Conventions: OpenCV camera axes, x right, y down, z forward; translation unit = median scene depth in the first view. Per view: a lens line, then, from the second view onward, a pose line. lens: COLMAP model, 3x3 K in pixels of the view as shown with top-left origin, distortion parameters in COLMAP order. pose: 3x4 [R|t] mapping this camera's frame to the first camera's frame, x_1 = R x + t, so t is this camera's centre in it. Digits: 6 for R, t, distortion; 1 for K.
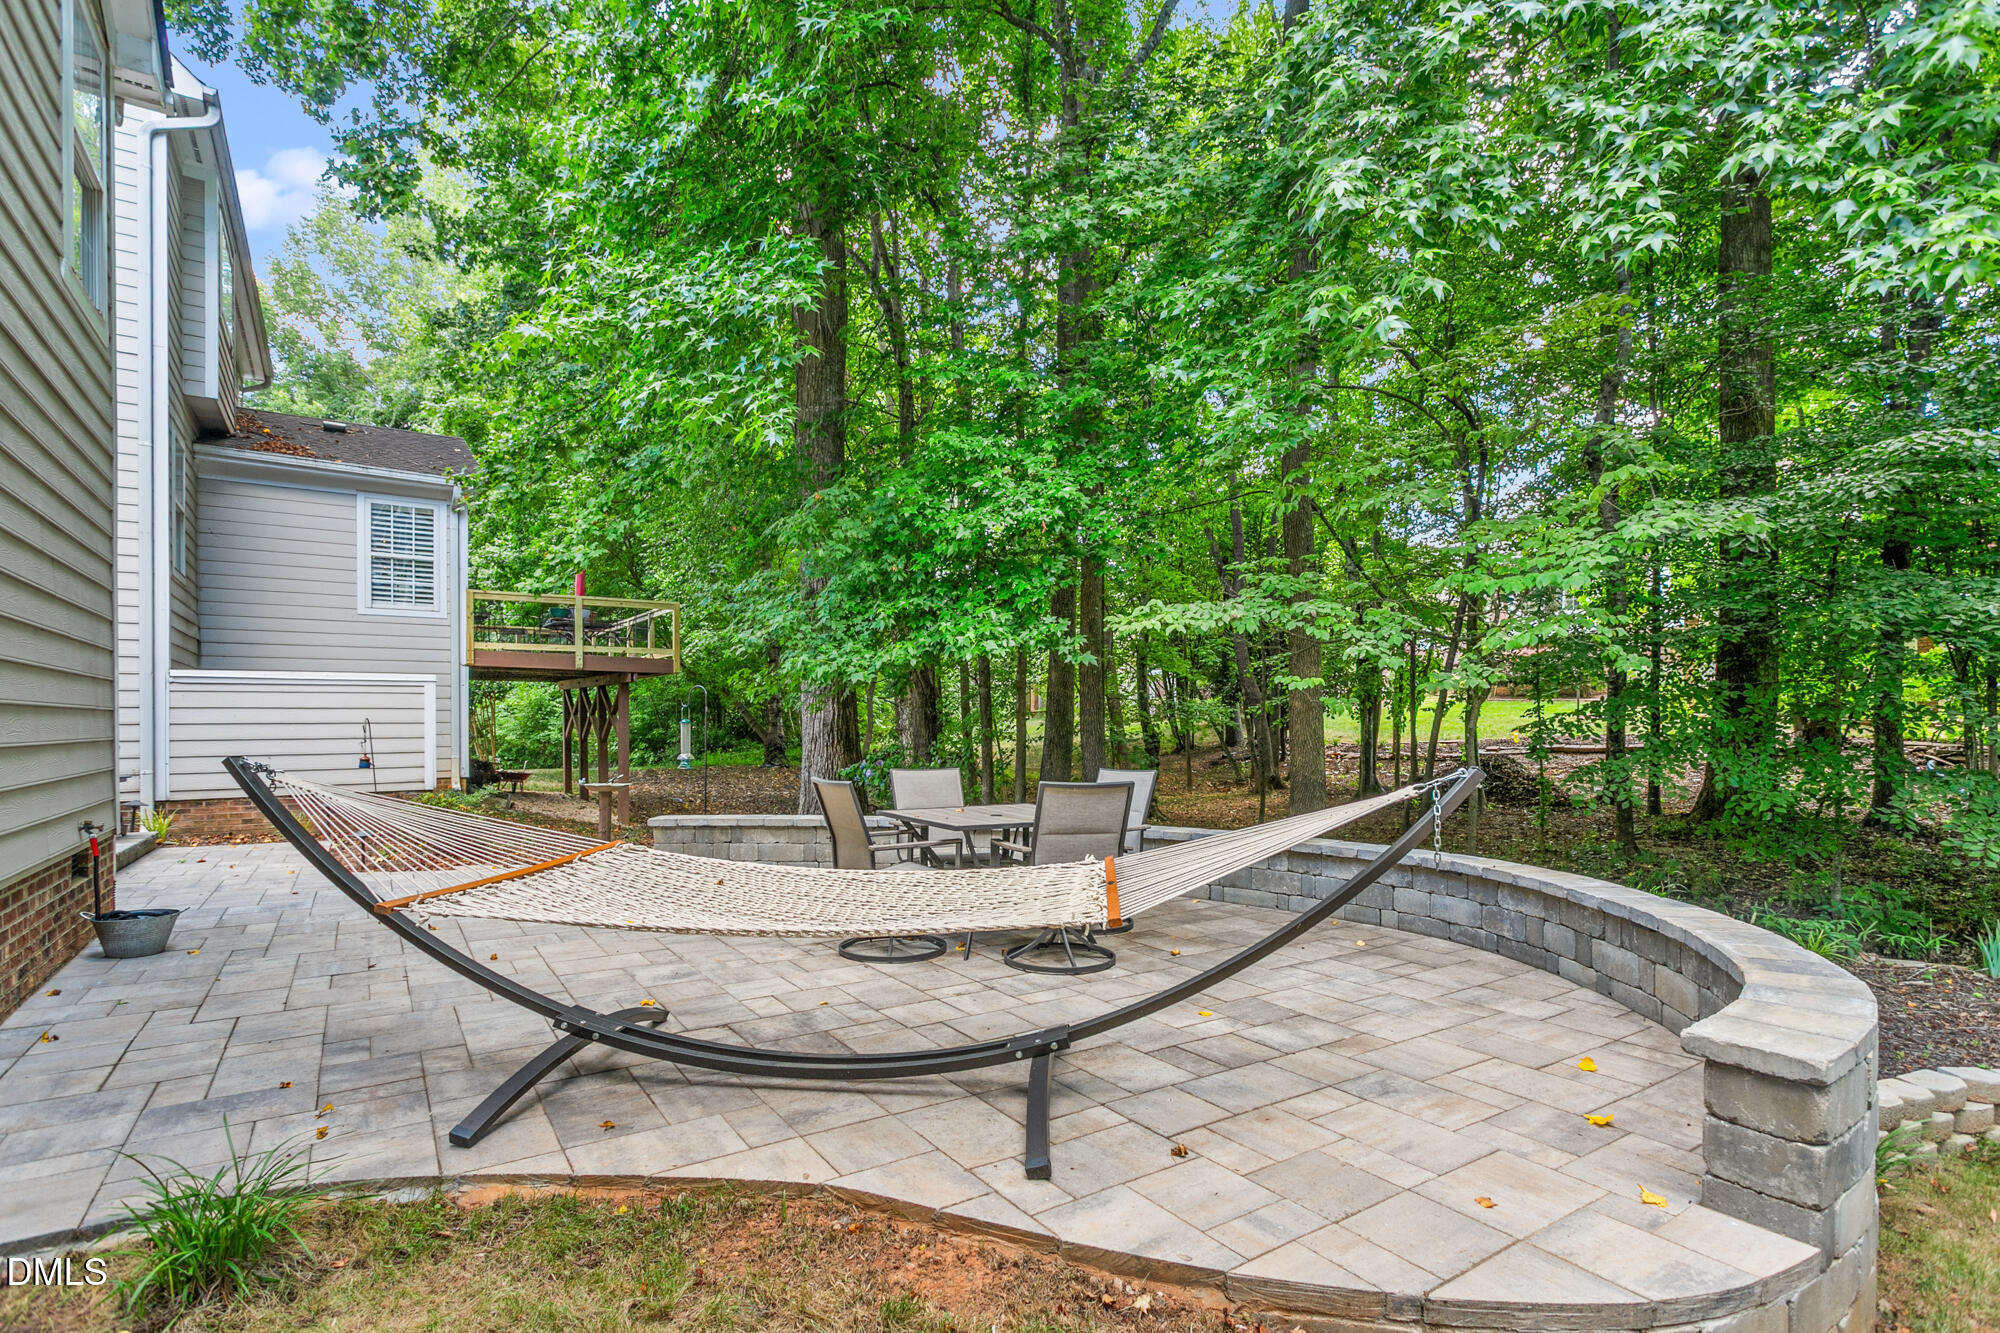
lens RADIAL K [[986.2, 0, 1001.6], [0, 986.2, 726.6], [0, 0, 1]] dist [-0.000105, 0.000128]
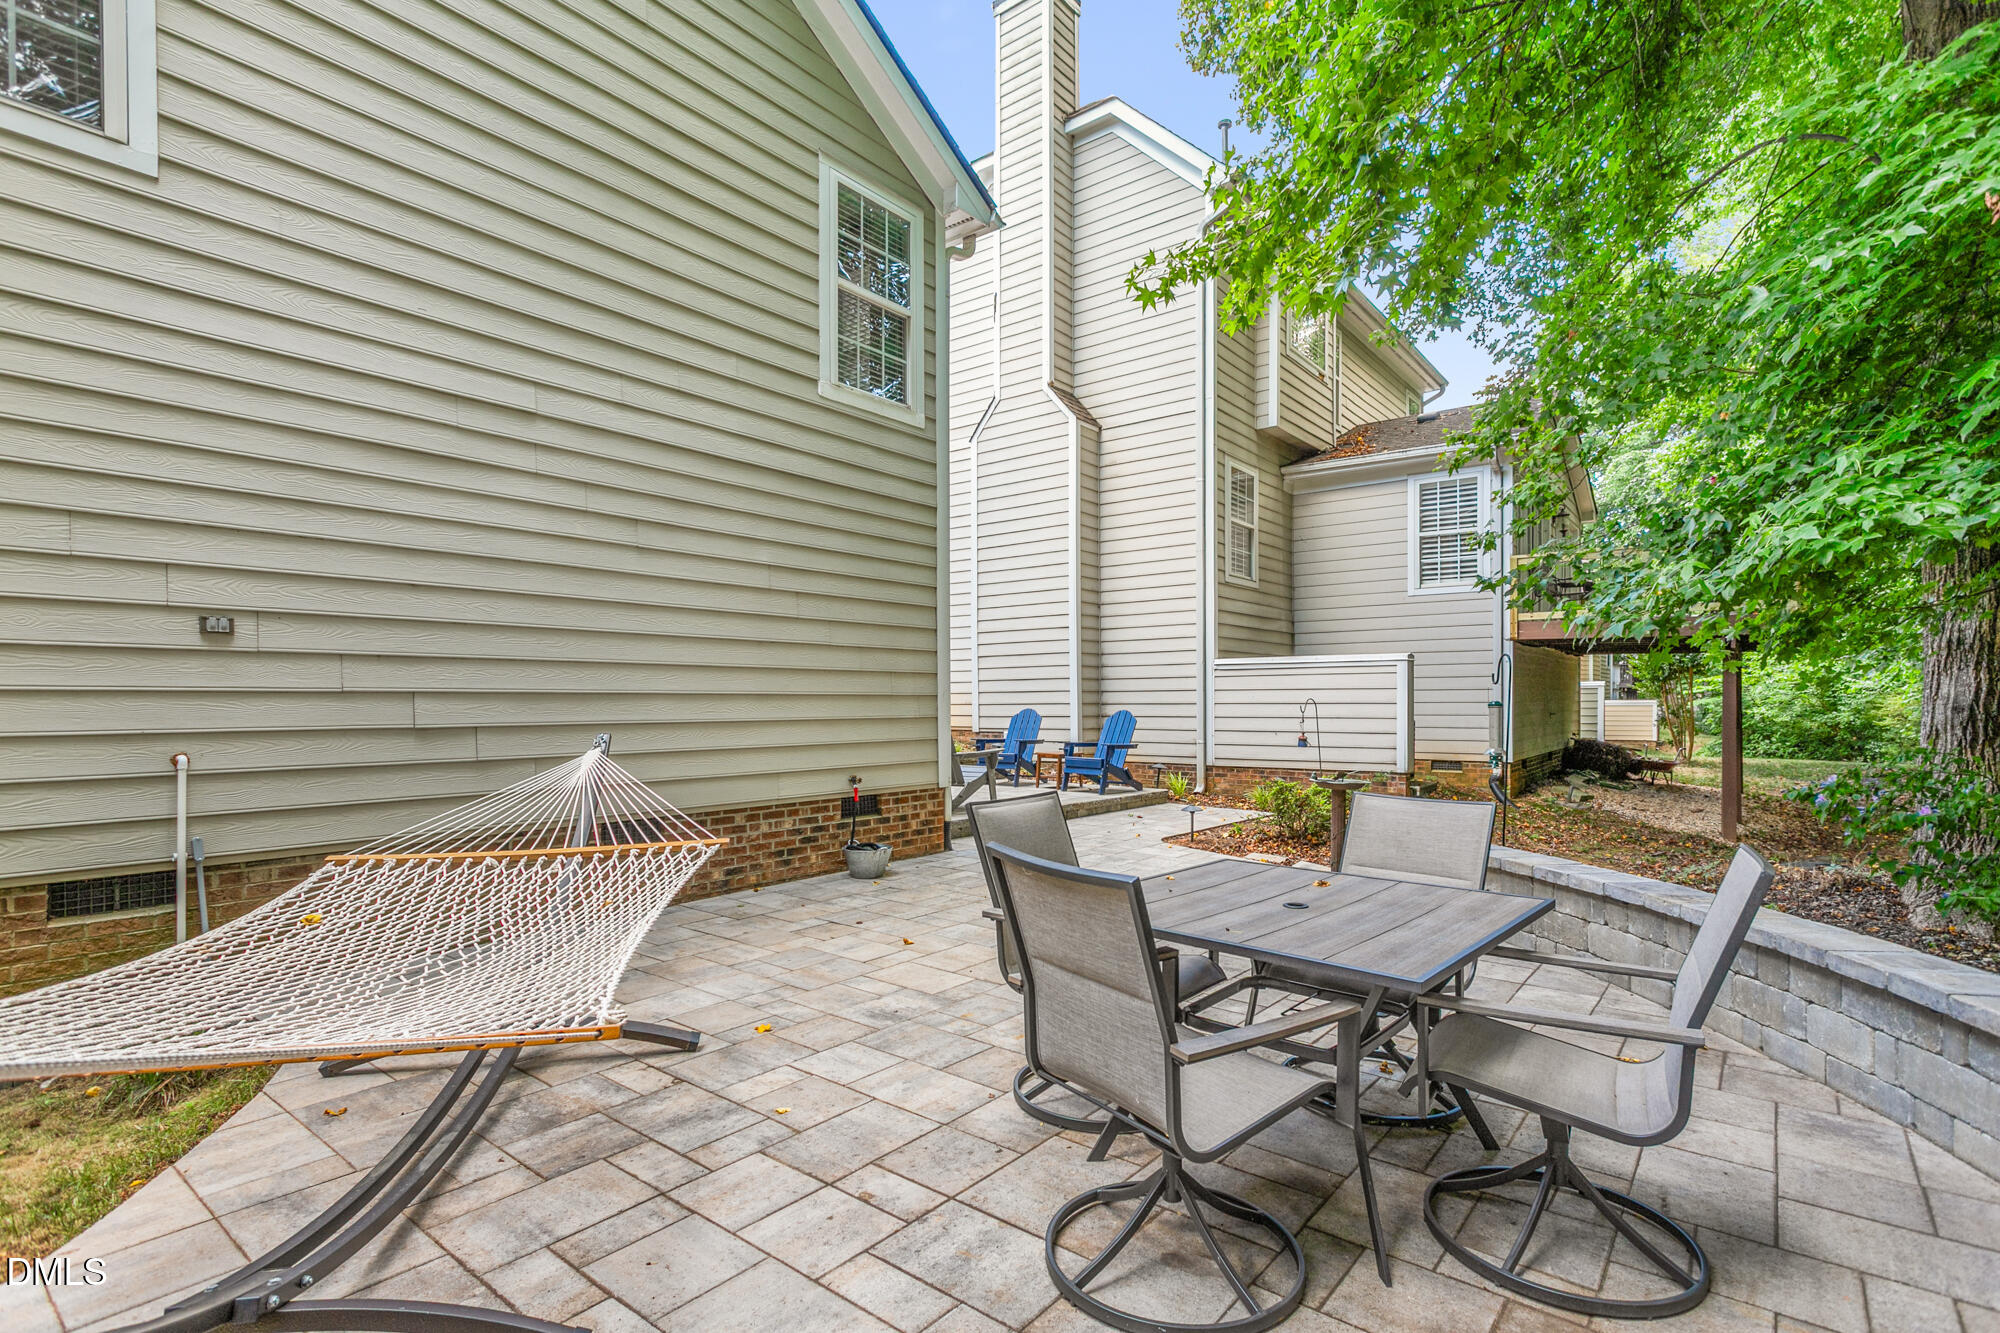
lens RADIAL K [[955.6, 0, 1001.6], [0, 955.6, 705.3], [0, 0, 1]] dist [-0.002041, -0.000149]
pose [[0.306900, 0.003475, -0.951735, 0.451220], [-0.000878, 0.999994, 0.003368, -0.009938], [0.951741, -0.000198, 0.306902, 0.822952]]
